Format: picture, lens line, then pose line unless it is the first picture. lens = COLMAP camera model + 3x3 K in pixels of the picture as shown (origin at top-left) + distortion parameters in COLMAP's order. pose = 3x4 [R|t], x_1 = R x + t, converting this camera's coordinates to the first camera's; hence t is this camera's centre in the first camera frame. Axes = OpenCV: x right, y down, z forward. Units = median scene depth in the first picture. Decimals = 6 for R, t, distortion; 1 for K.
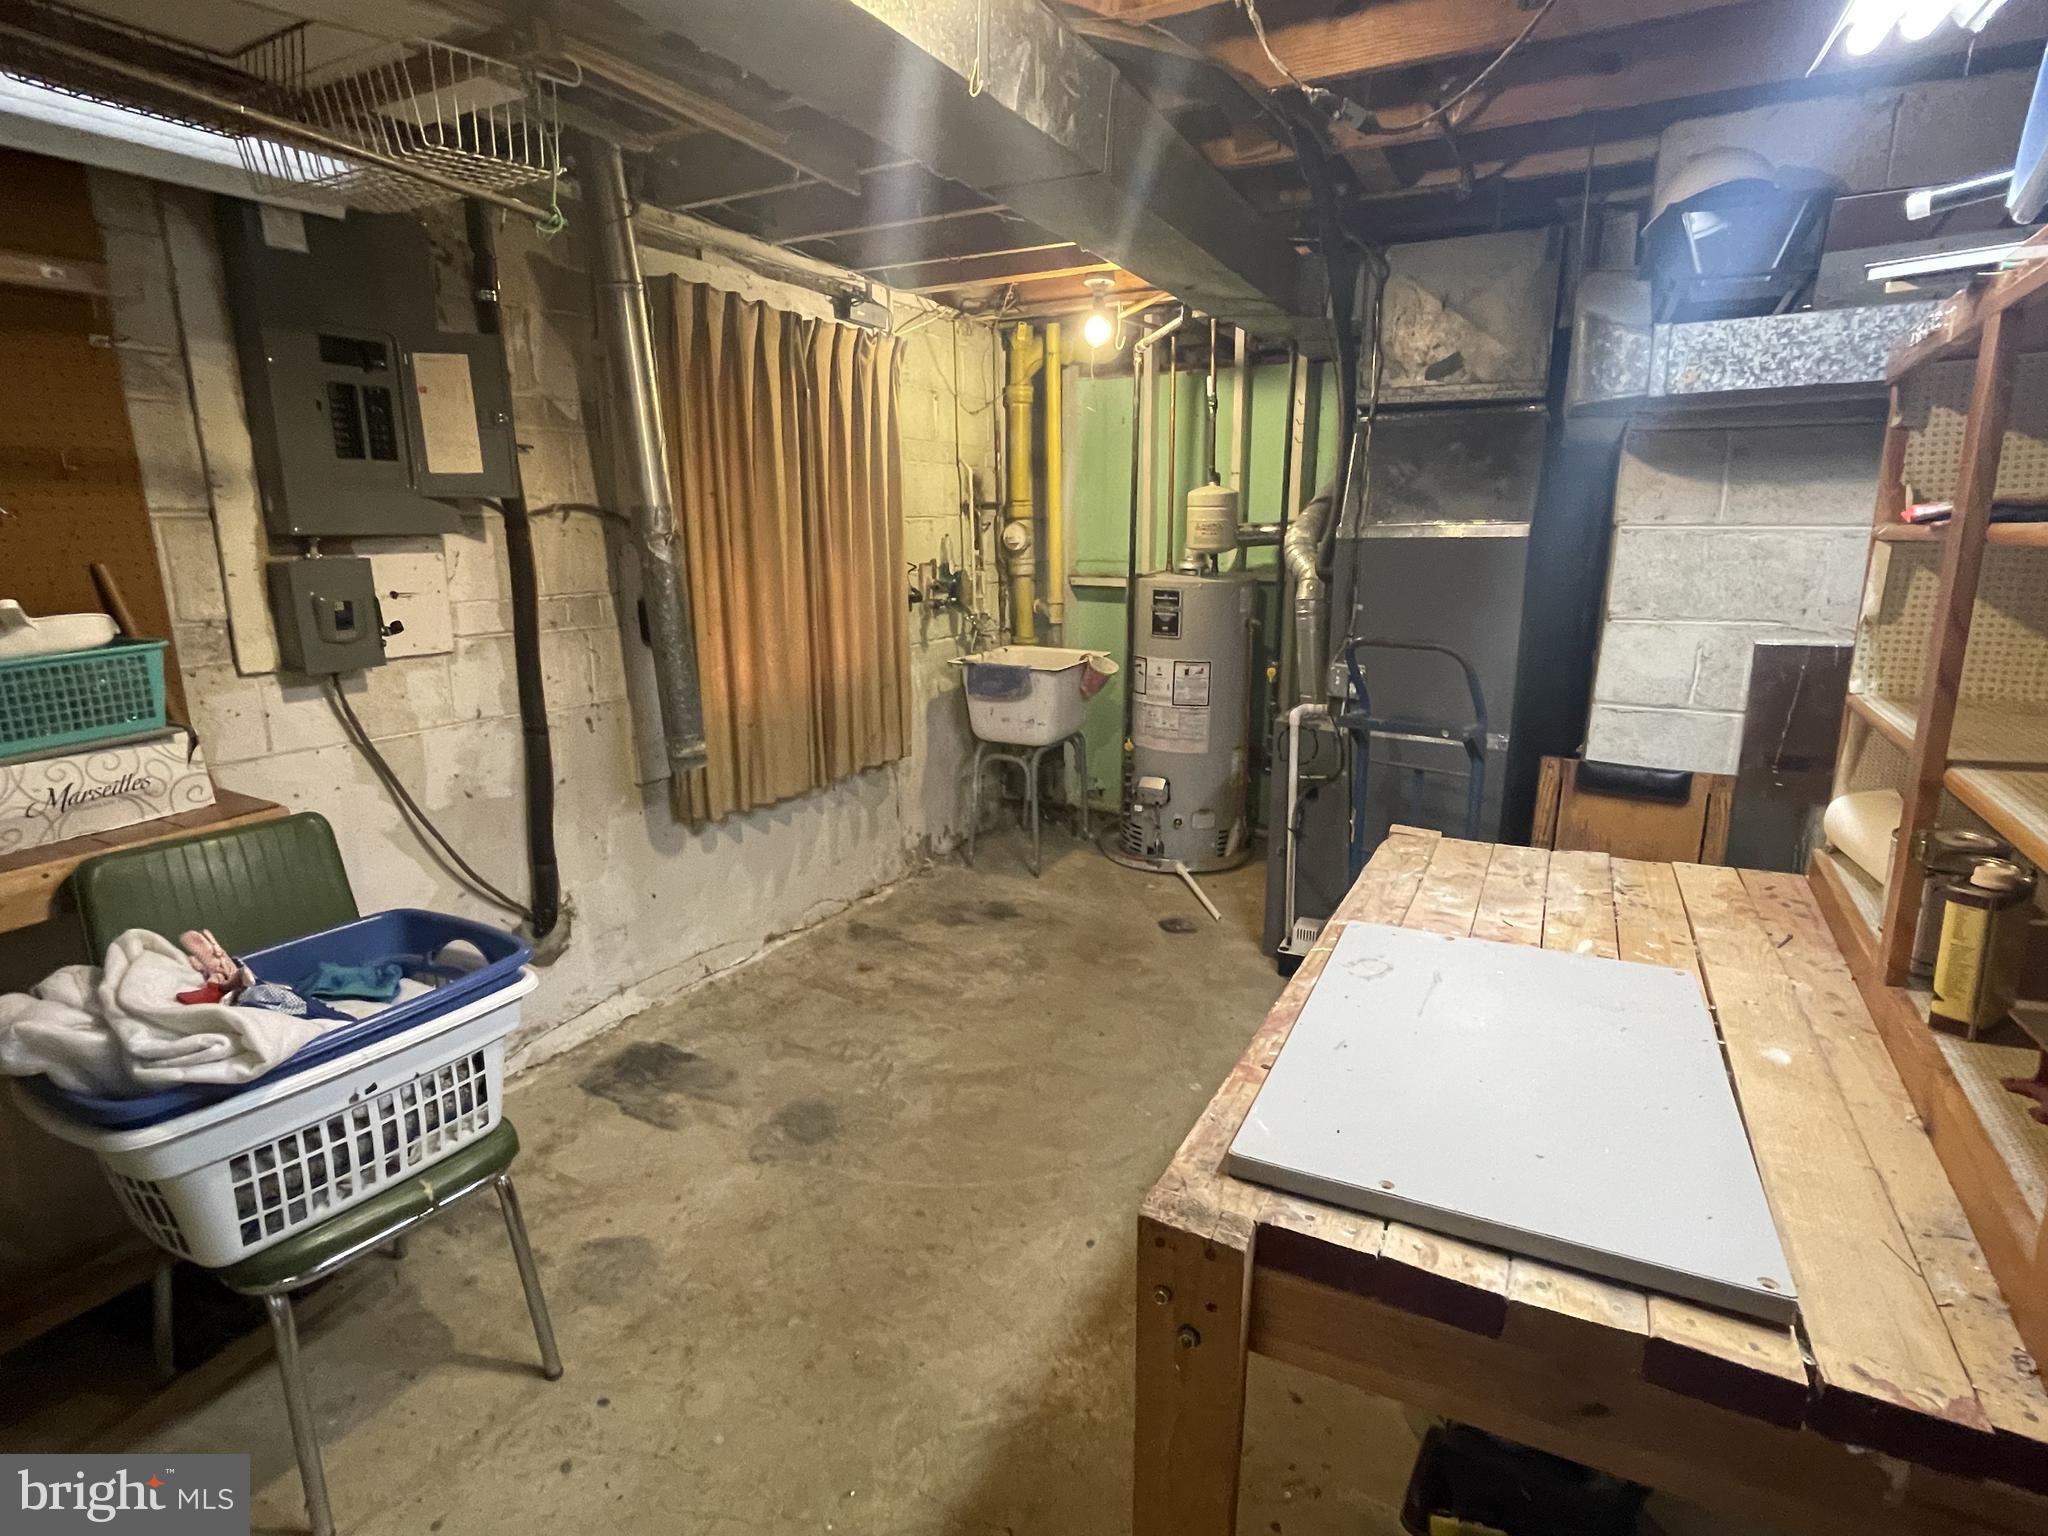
lens RADIAL K [[1037.4, 0, 1028.2], [0, 1037.4, 770.9], [0, 0, 1]] dist [-0.000865, -0.000747]
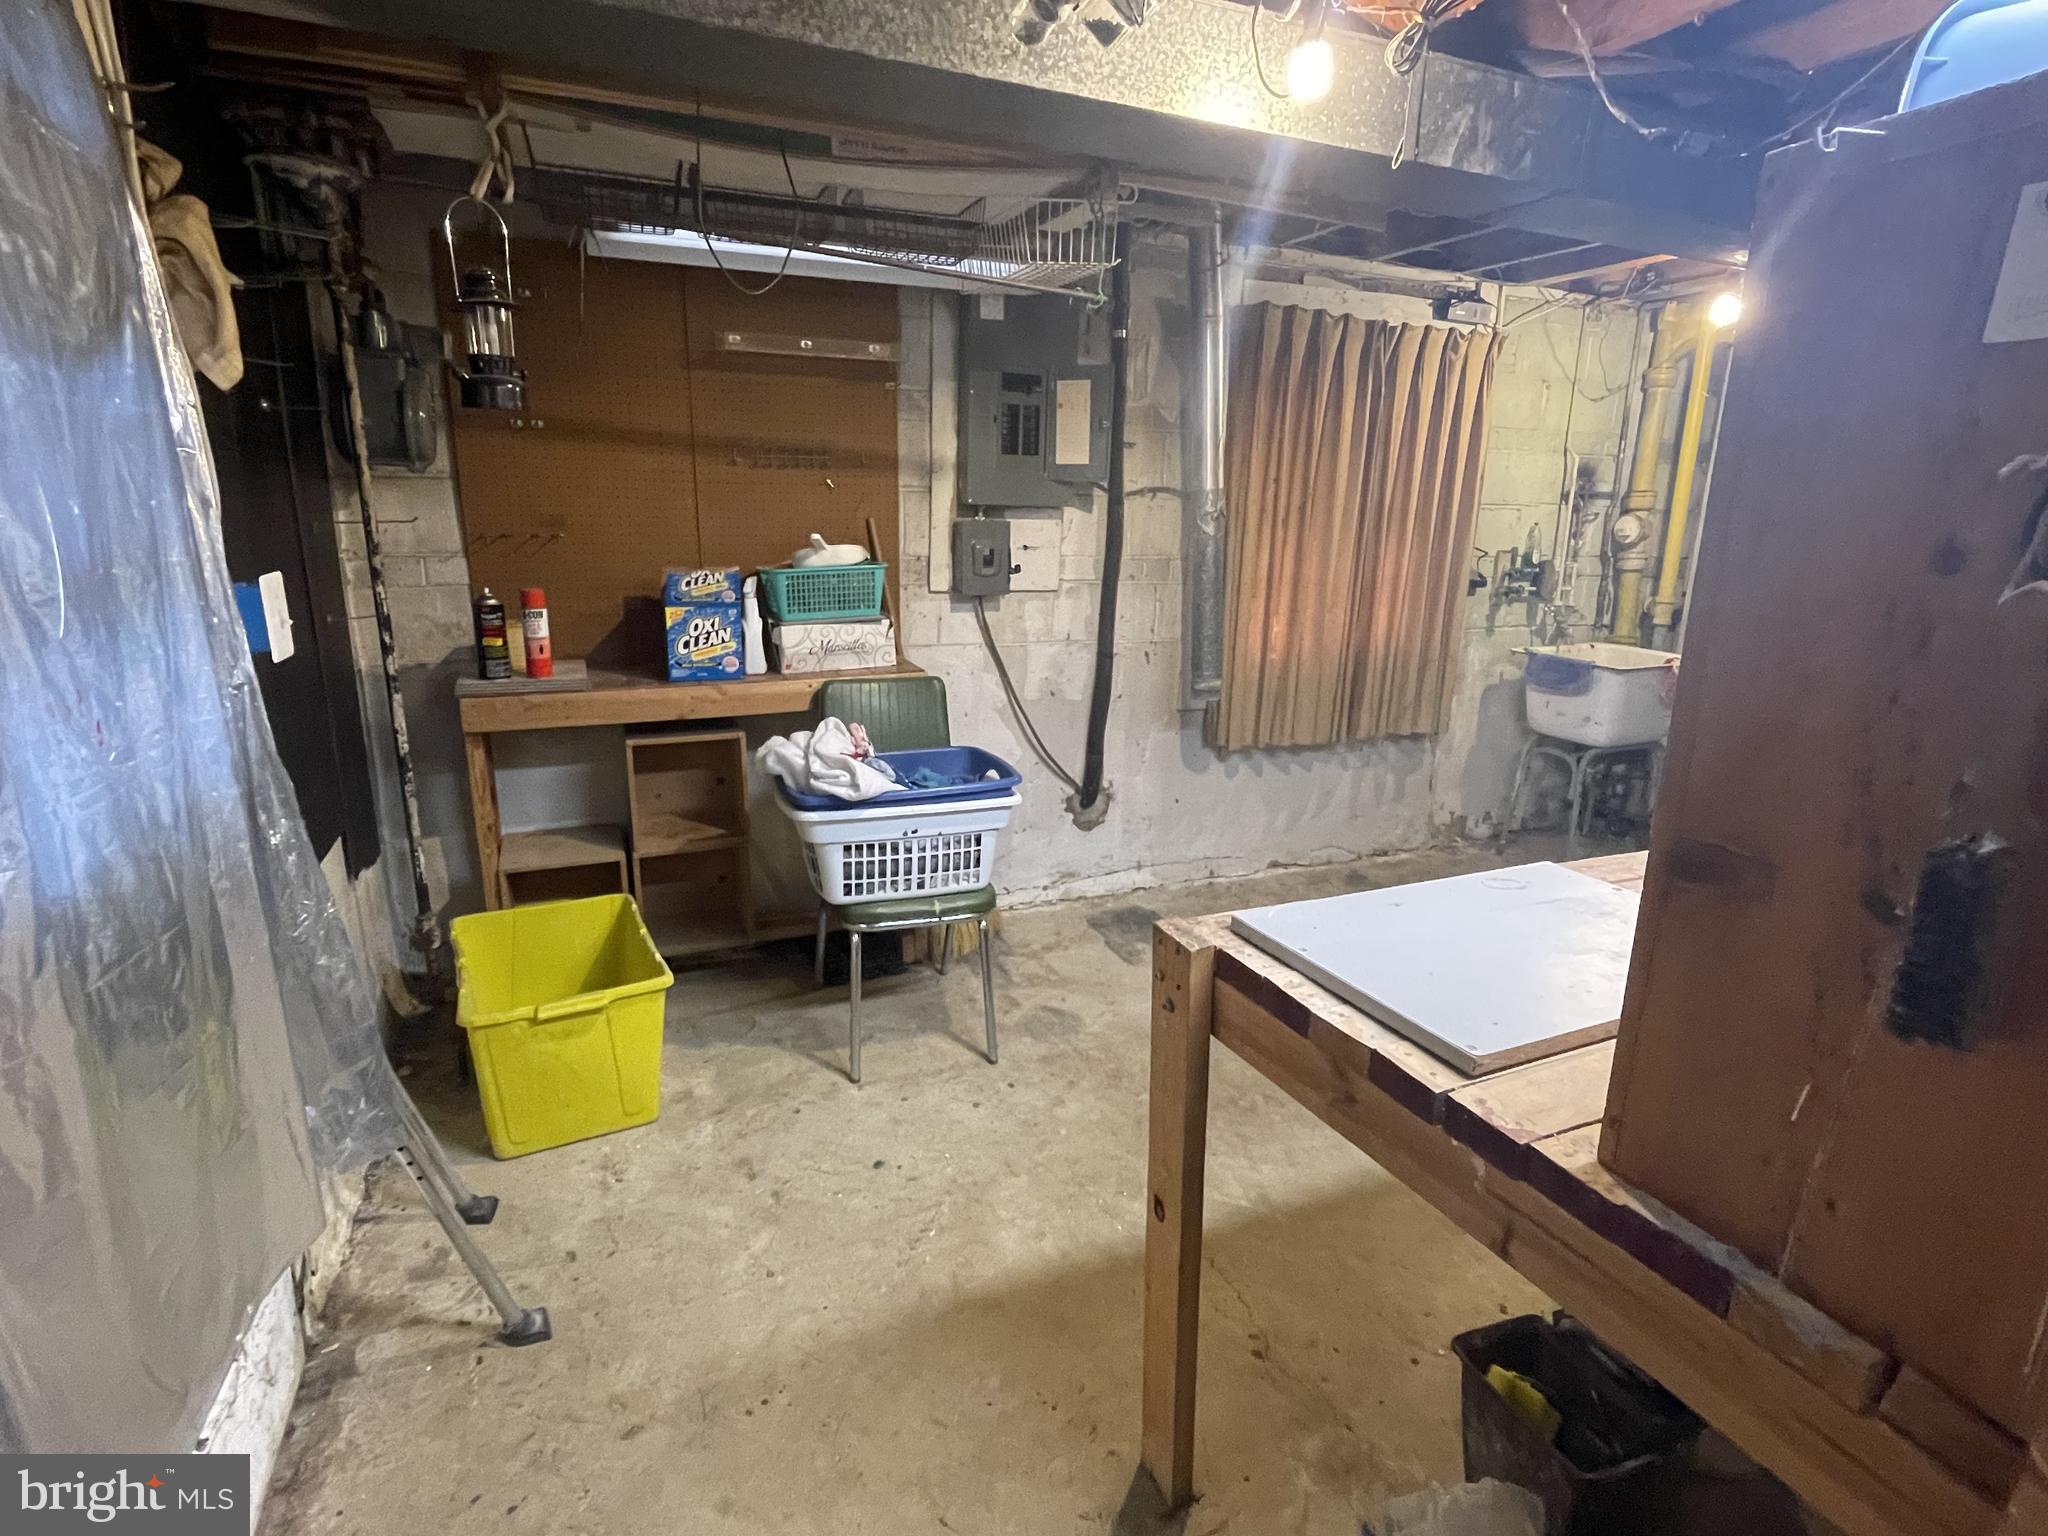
lens RADIAL K [[1037.4, 0, 1022.8], [0, 1037.4, 772.8], [0, 0, 1]] dist [-0.000865, -0.000747]
pose [[0.786814, 0.179313, -0.590568, 0.291495], [-0.169604, 0.982845, 0.072454, 0.035429], [0.593429, 0.043155, 0.803729, -0.155885]]
